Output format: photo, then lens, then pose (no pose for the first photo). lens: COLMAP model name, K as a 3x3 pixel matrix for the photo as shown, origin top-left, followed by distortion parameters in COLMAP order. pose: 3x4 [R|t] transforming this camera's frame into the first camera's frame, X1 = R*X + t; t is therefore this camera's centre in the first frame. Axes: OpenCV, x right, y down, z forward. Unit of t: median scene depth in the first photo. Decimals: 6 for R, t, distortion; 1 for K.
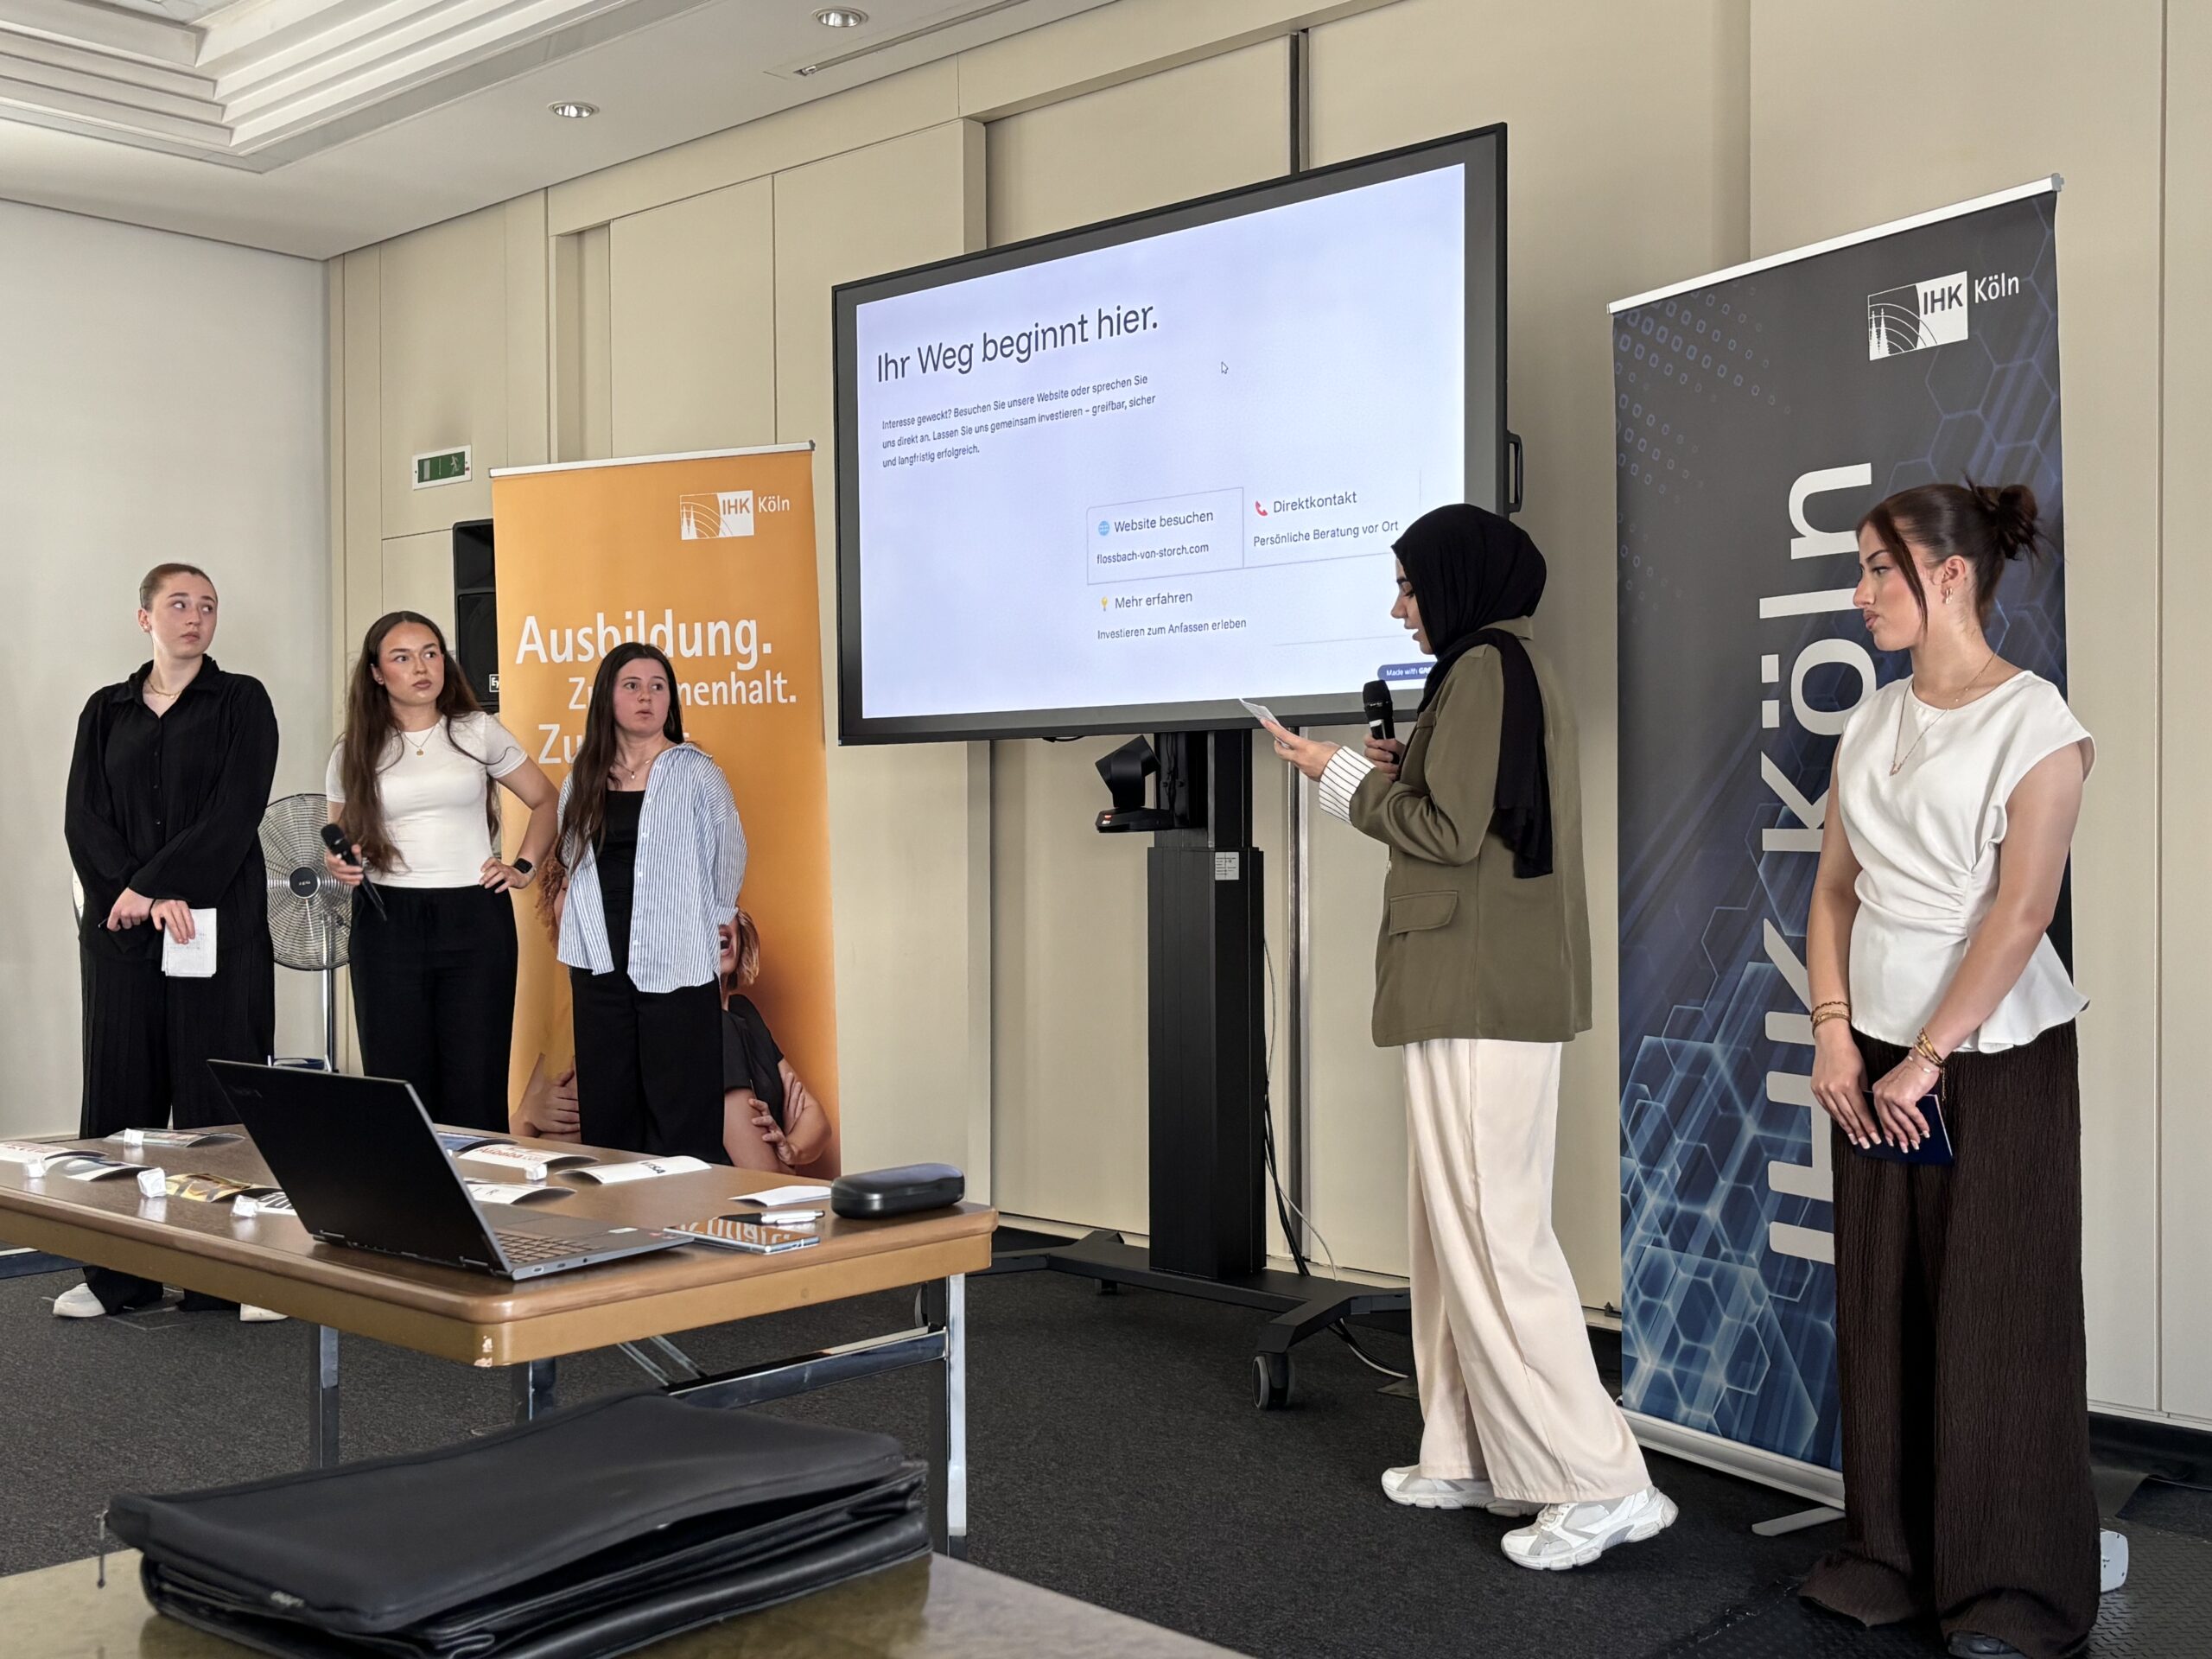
lens RADIAL K [[2437.1, 0, 1117.1], [0, 2437.1, 843.7], [0, 0, 1]] dist [0.058764, 0.000000]
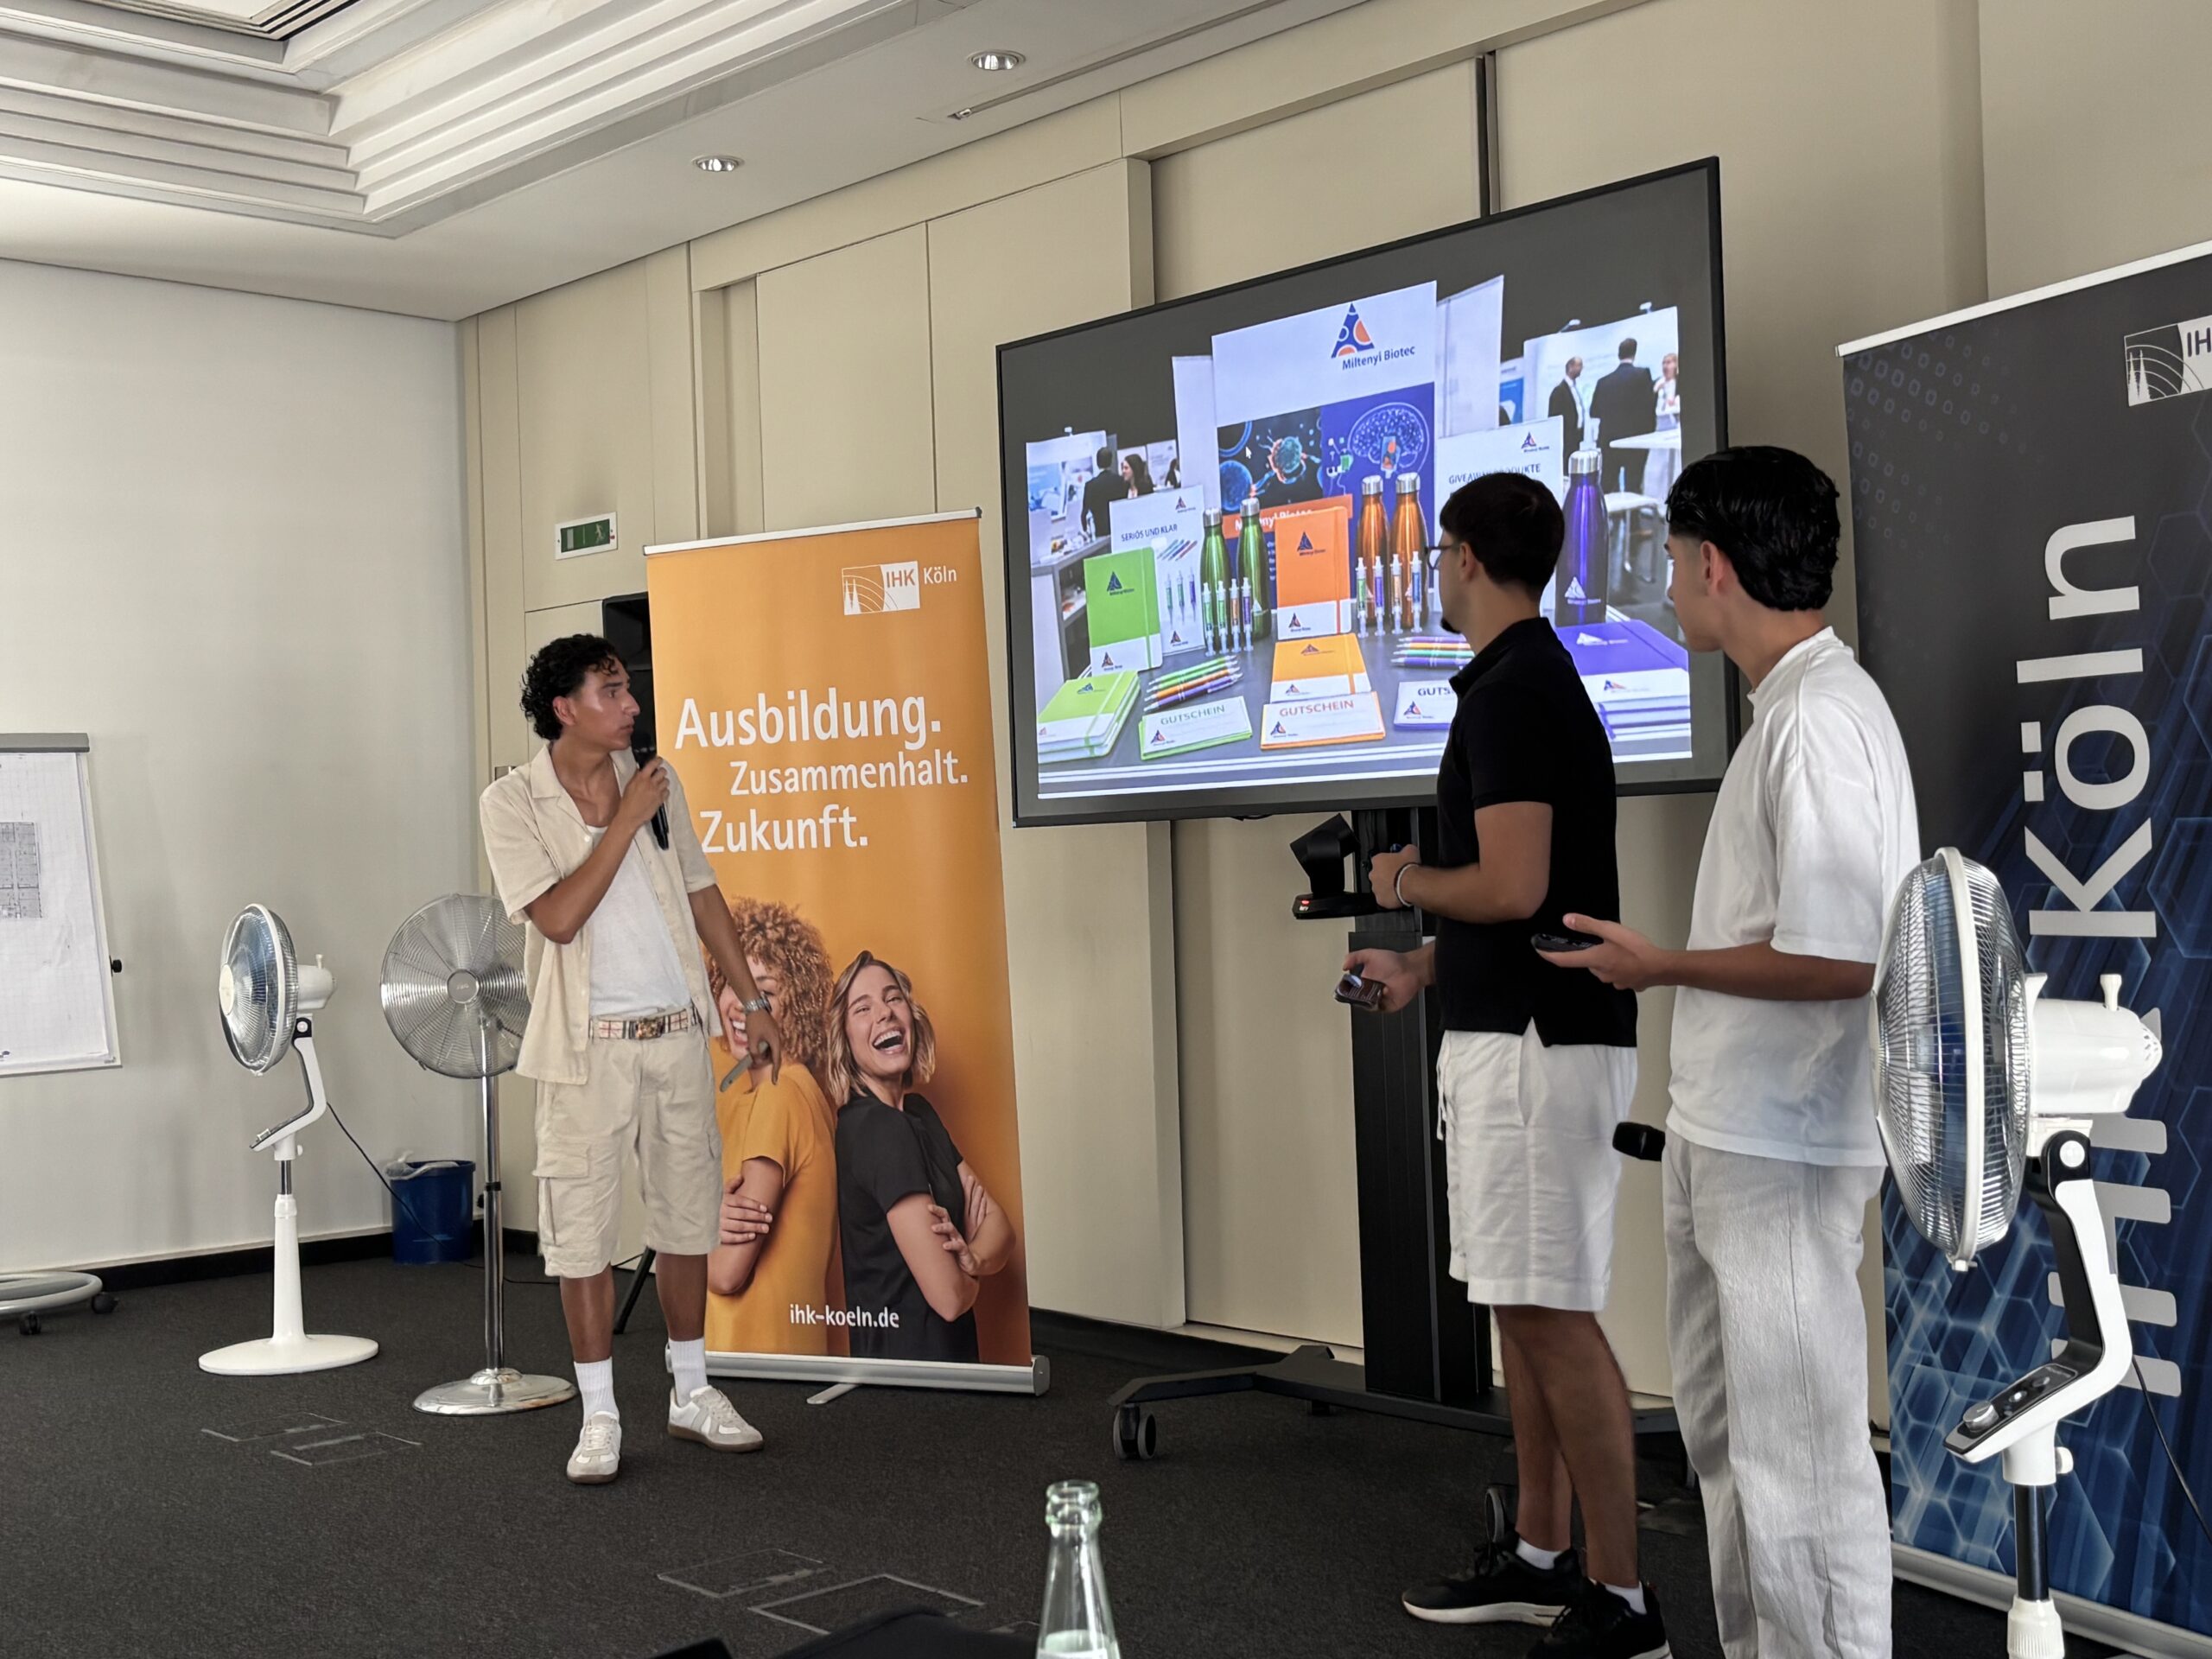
lens RADIAL K [[2646.6, 0, 1112.4], [0, 2646.6, 816.0], [0, 0, 1]] dist [0.086474, 0.000000]
pose [[0.997487, -0.027545, -0.065283, -0.010384], [0.025879, 0.999321, -0.026222, -0.018906], [0.065961, 0.024467, 0.997522, -0.020921]]
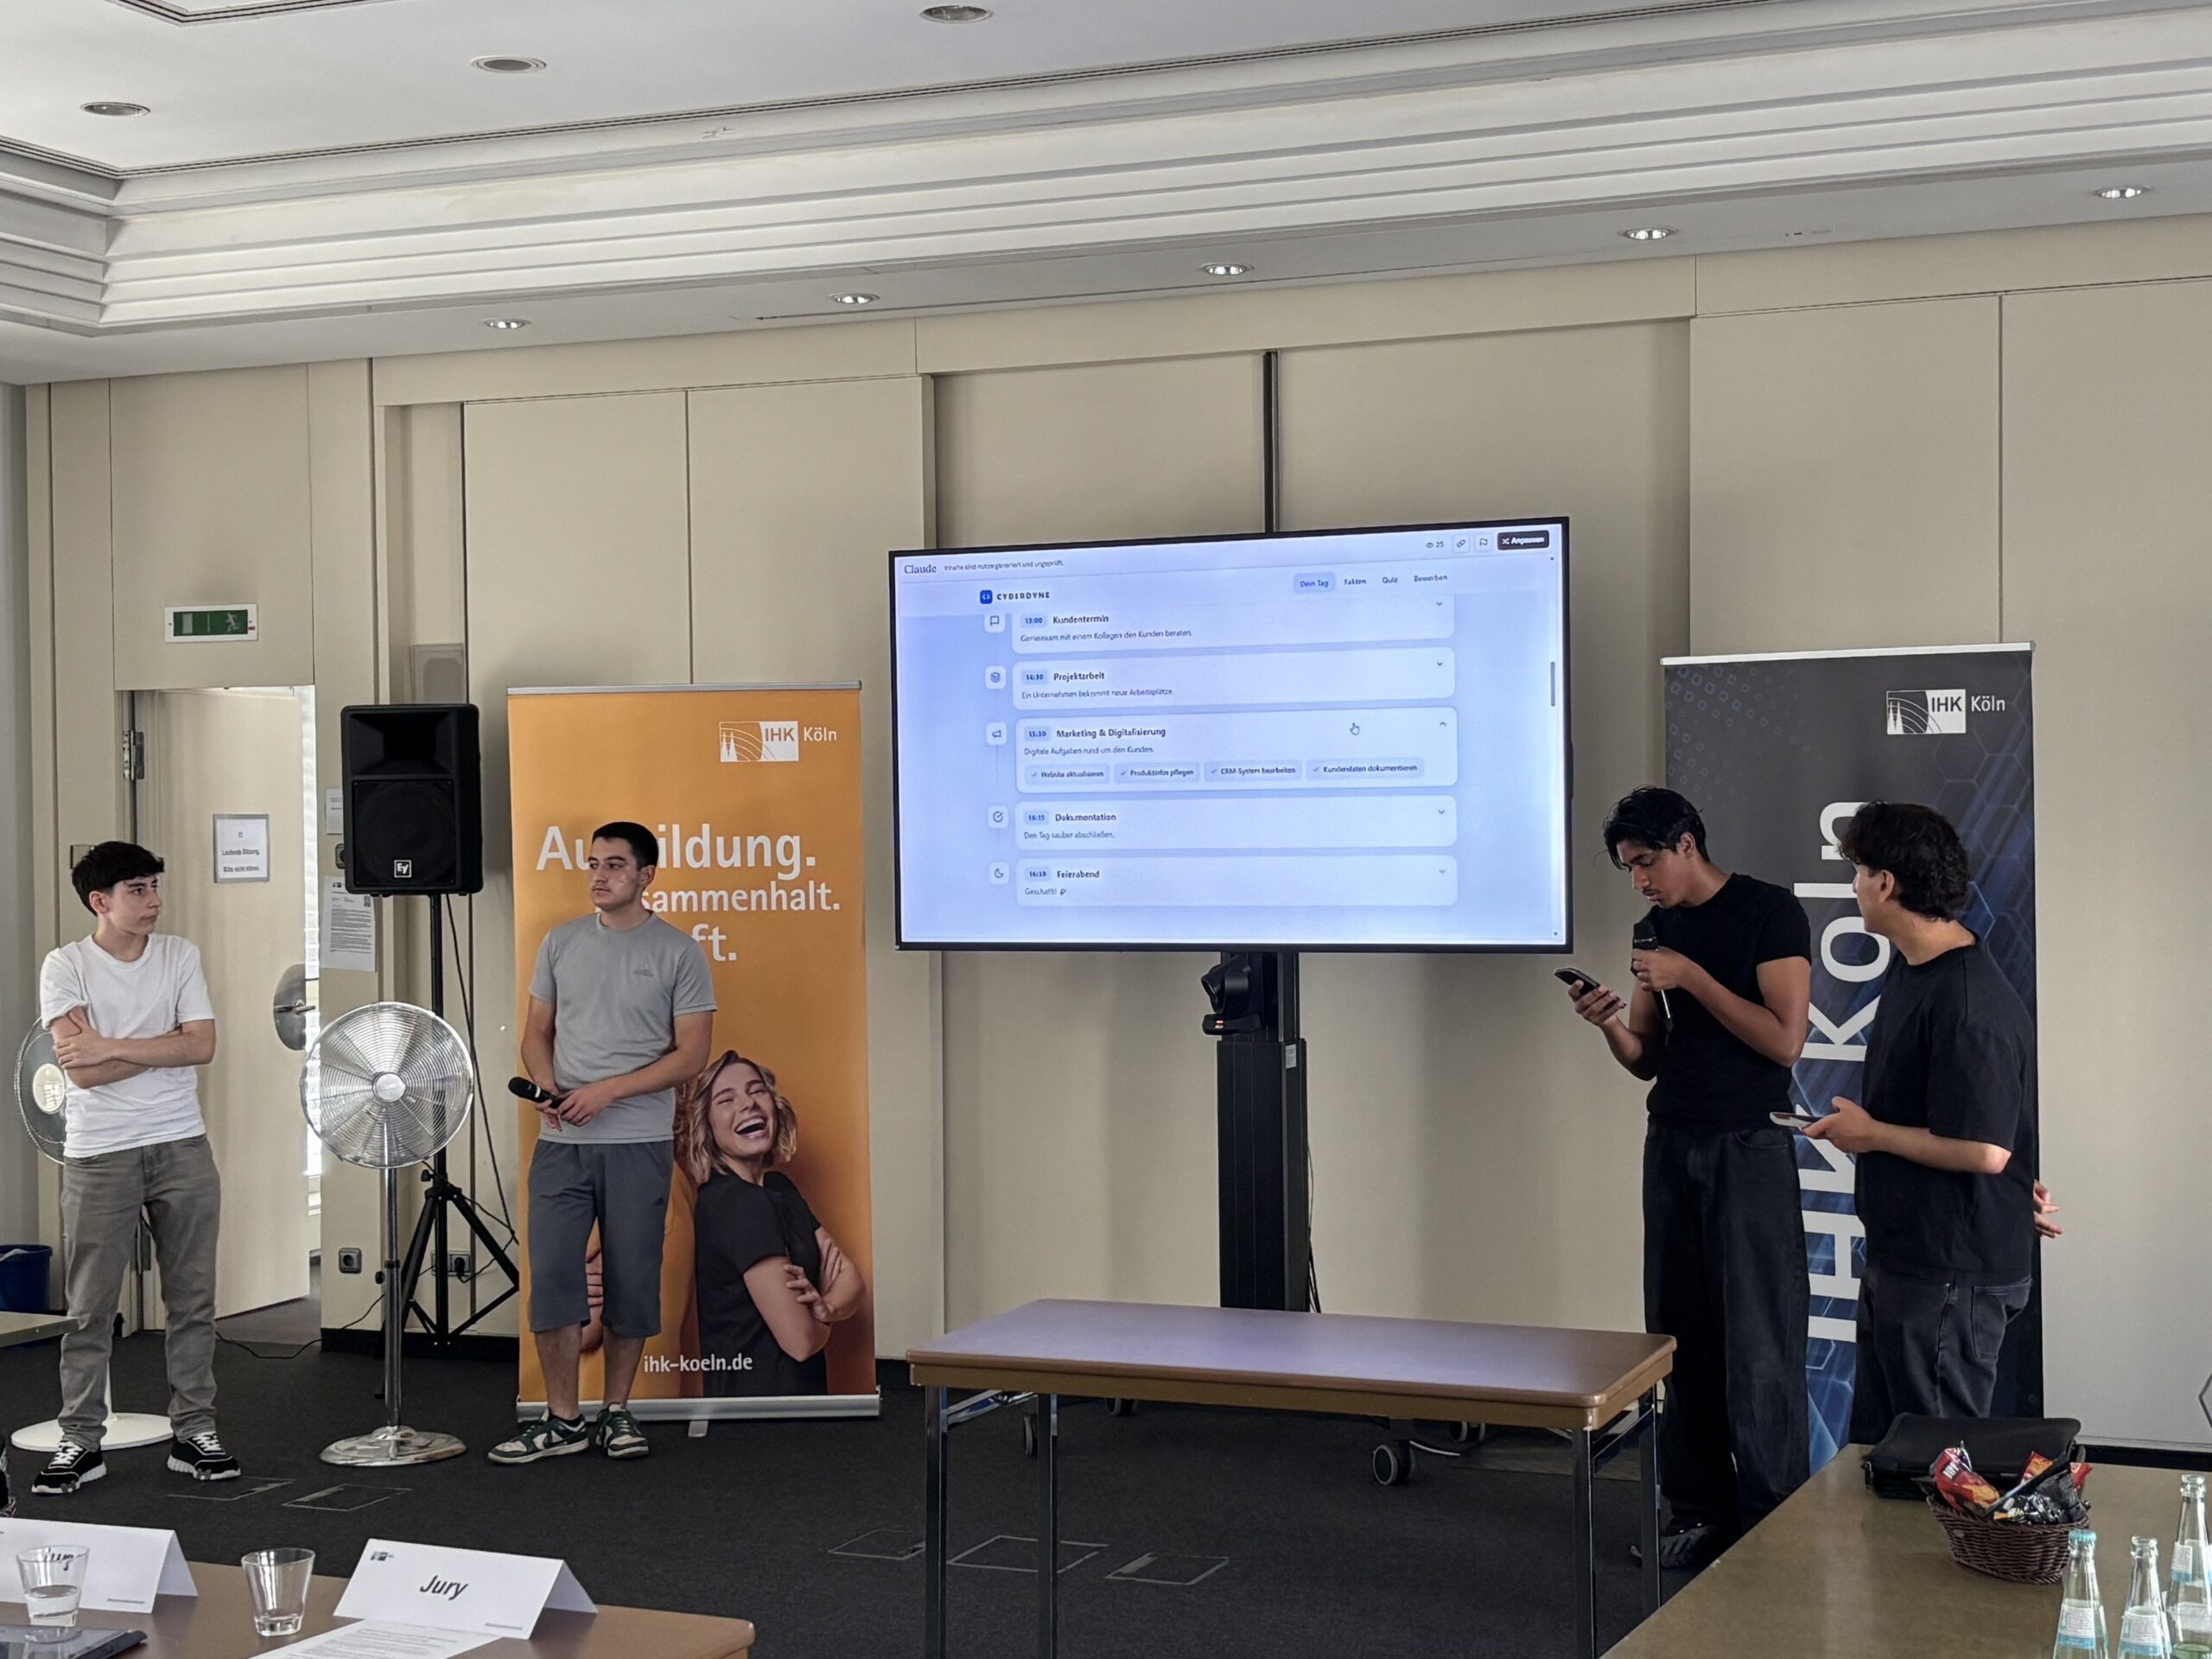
lens RADIAL K [[3259.0, 0, 1122.3], [0, 3259.0, 846.3], [0, 0, 1]] dist [0.088331, 0.000000]
pose [[0.932928, -0.010340, 0.359915, -0.620816], [0.009543, 0.999947, 0.003989, -0.103664], [-0.359937, -0.000287, 0.932976, -0.506908]]
